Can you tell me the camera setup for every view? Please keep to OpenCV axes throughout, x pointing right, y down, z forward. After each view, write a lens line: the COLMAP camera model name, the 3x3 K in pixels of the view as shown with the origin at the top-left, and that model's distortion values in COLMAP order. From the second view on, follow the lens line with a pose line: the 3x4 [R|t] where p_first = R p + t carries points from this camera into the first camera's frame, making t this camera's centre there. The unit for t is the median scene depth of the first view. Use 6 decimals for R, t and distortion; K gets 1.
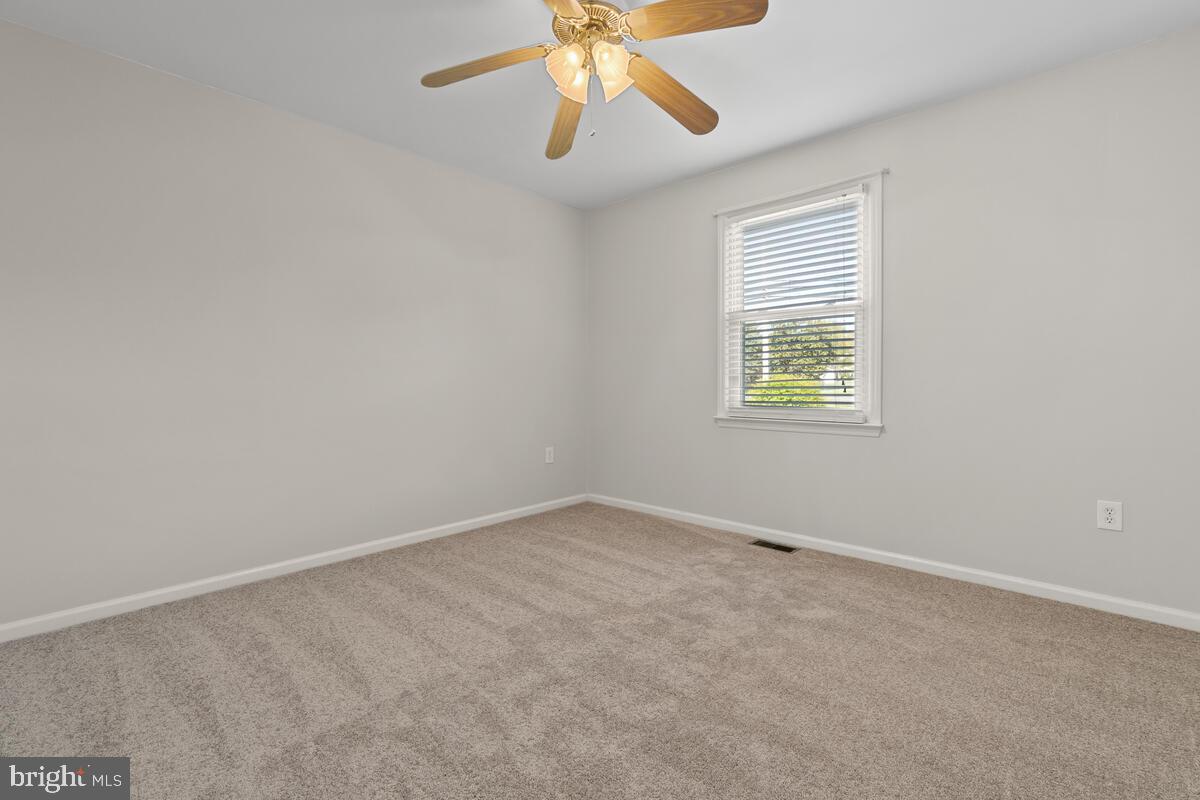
lens RADIAL K [[521.5, 0, 601.0], [0, 521.5, 386.2], [0, 0, 1]] dist [0.000420, 0.000078]
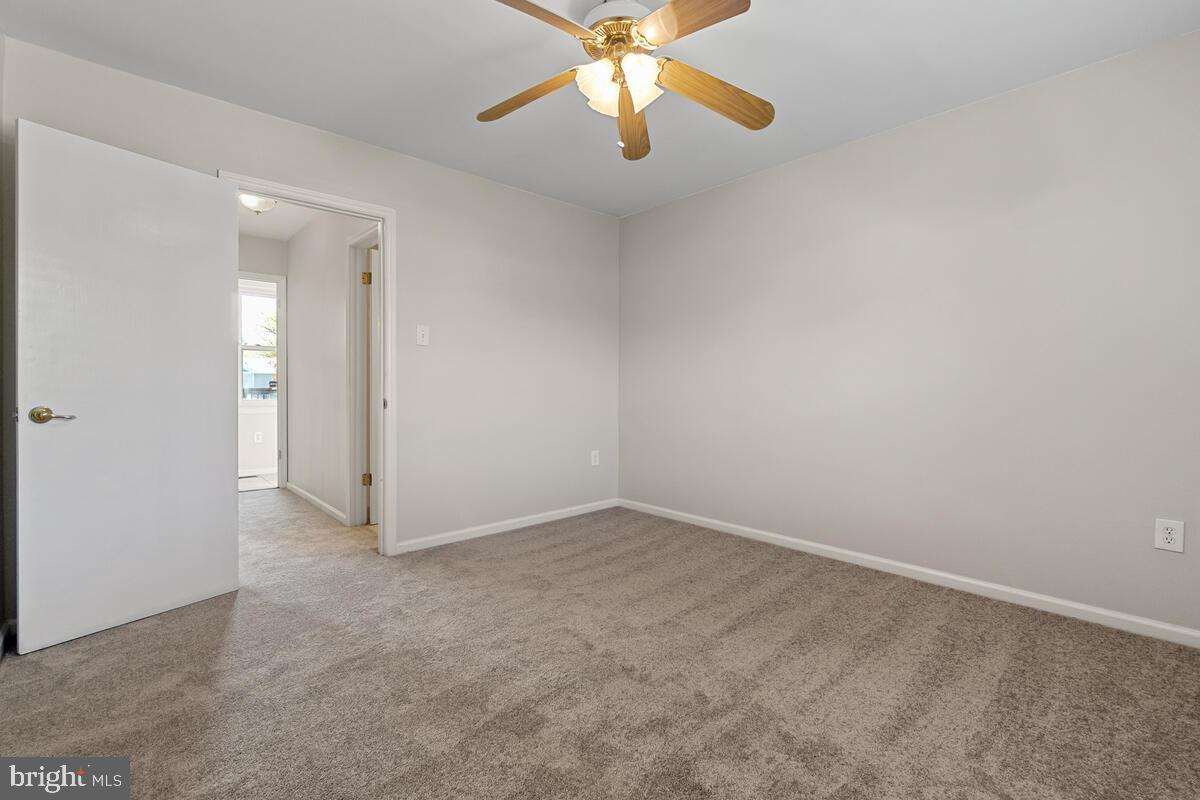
lens RADIAL K [[521.5, 0, 601.0], [0, 521.5, 386.2], [0, 0, 1]] dist [0.000420, 0.000078]
pose [[-0.062330, 0.006889, -0.998032, 0.735069], [-0.015330, 0.999852, 0.007859, -0.019698], [0.997938, 0.015790, -0.062215, 0.743254]]
